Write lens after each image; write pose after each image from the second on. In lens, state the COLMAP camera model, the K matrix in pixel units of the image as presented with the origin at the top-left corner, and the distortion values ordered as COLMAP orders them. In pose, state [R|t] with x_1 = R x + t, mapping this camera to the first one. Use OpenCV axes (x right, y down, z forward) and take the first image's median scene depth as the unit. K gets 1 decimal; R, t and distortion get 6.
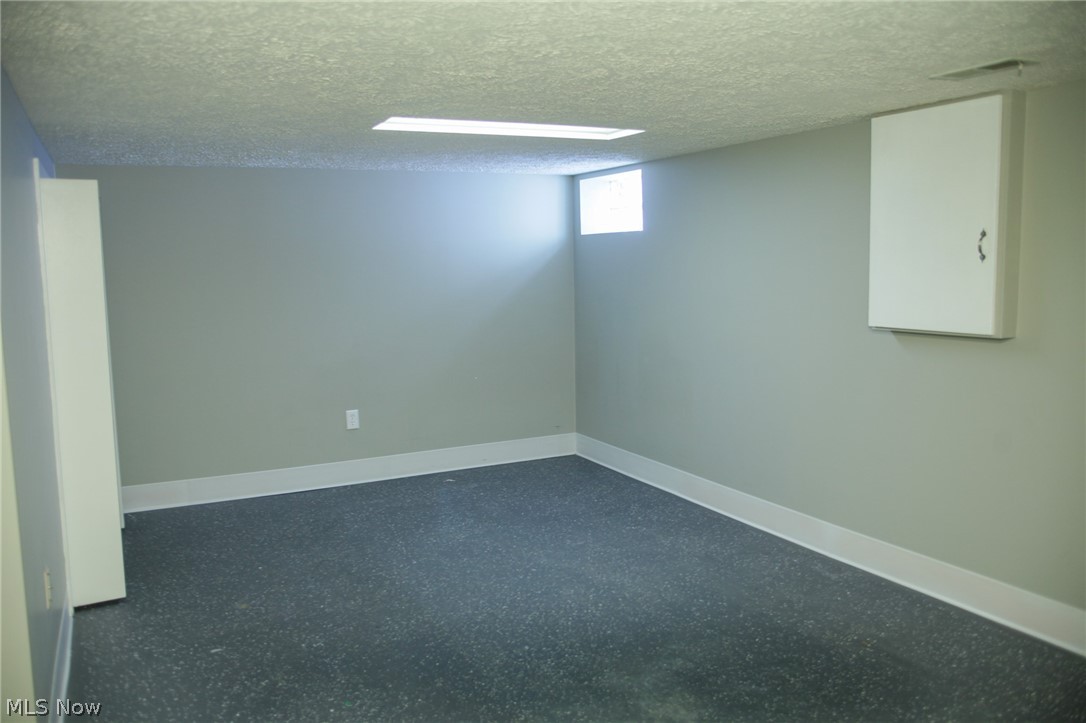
lens RADIAL K [[889.4, 0, 543.0], [0, 889.4, 361.5], [0, 0, 1]] dist [-0.105957, 0.119053]
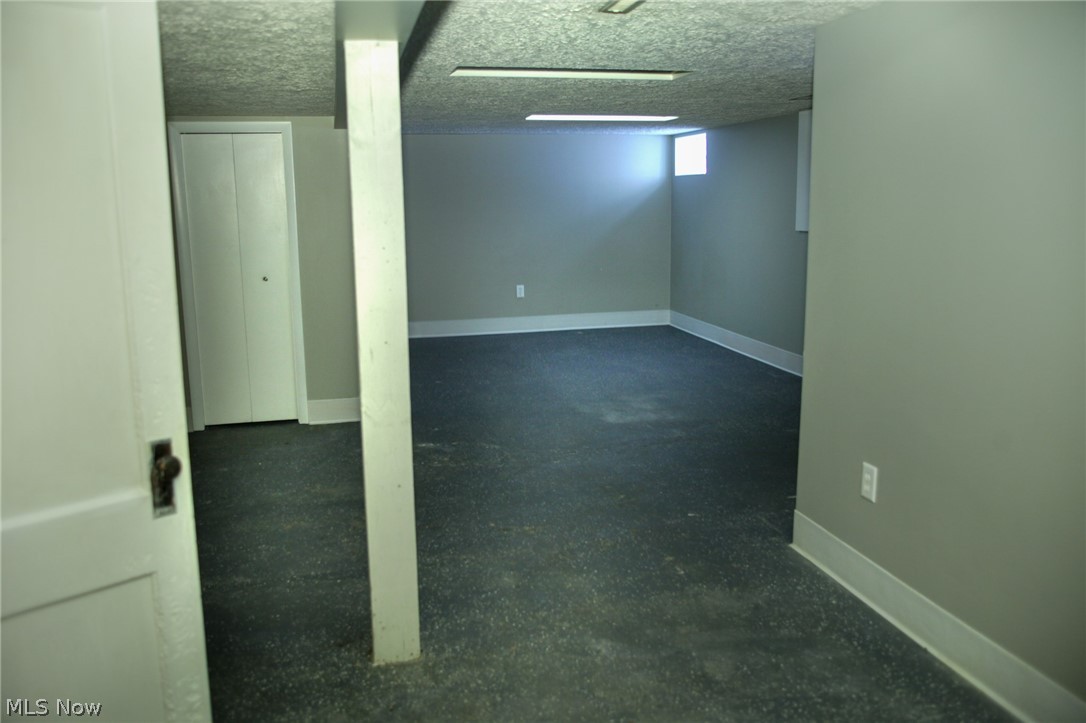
lens RADIAL K [[889.4, 0, 543.0], [0, 889.4, 361.5], [0, 0, 1]] dist [-0.105957, 0.119053]
pose [[0.973674, 0.047198, -0.223007, 0.197037], [-0.030384, 0.996472, 0.078237, 0.067941], [0.225913, -0.069402, 0.971672, -0.583871]]
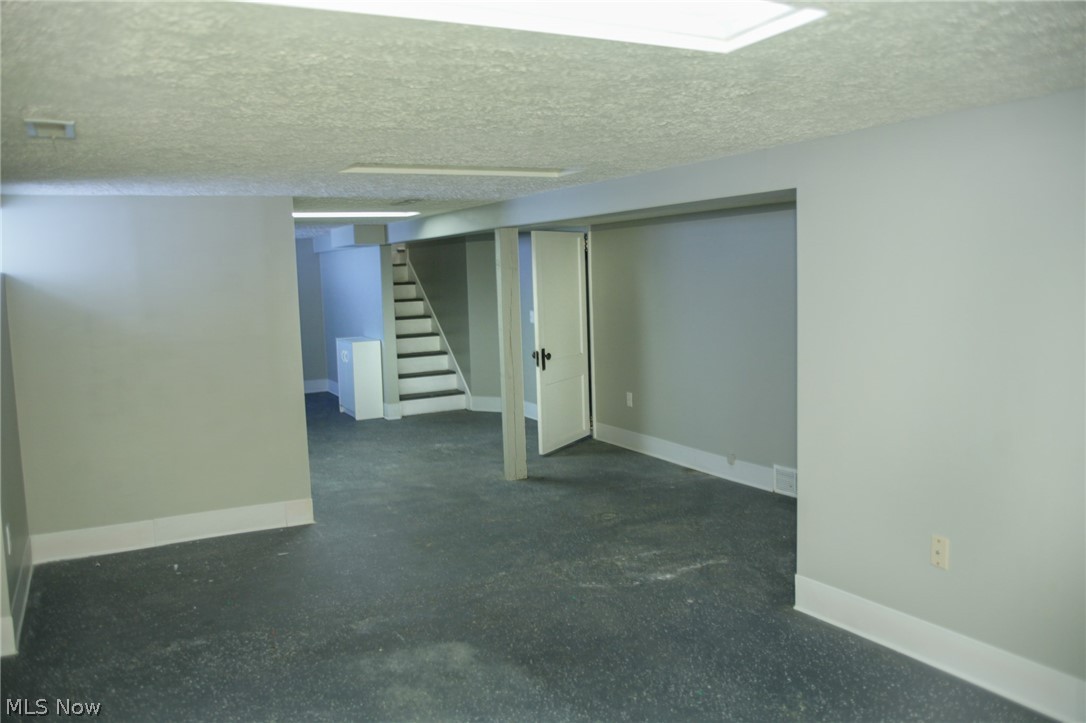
lens RADIAL K [[889.4, 0, 543.0], [0, 889.4, 361.5], [0, 0, 1]] dist [-0.105957, 0.119053]
pose [[-0.998523, 0.051473, -0.017418, -0.016650], [0.046715, 0.976856, 0.208735, -0.130488], [0.027759, 0.207613, -0.977817, 1.047584]]
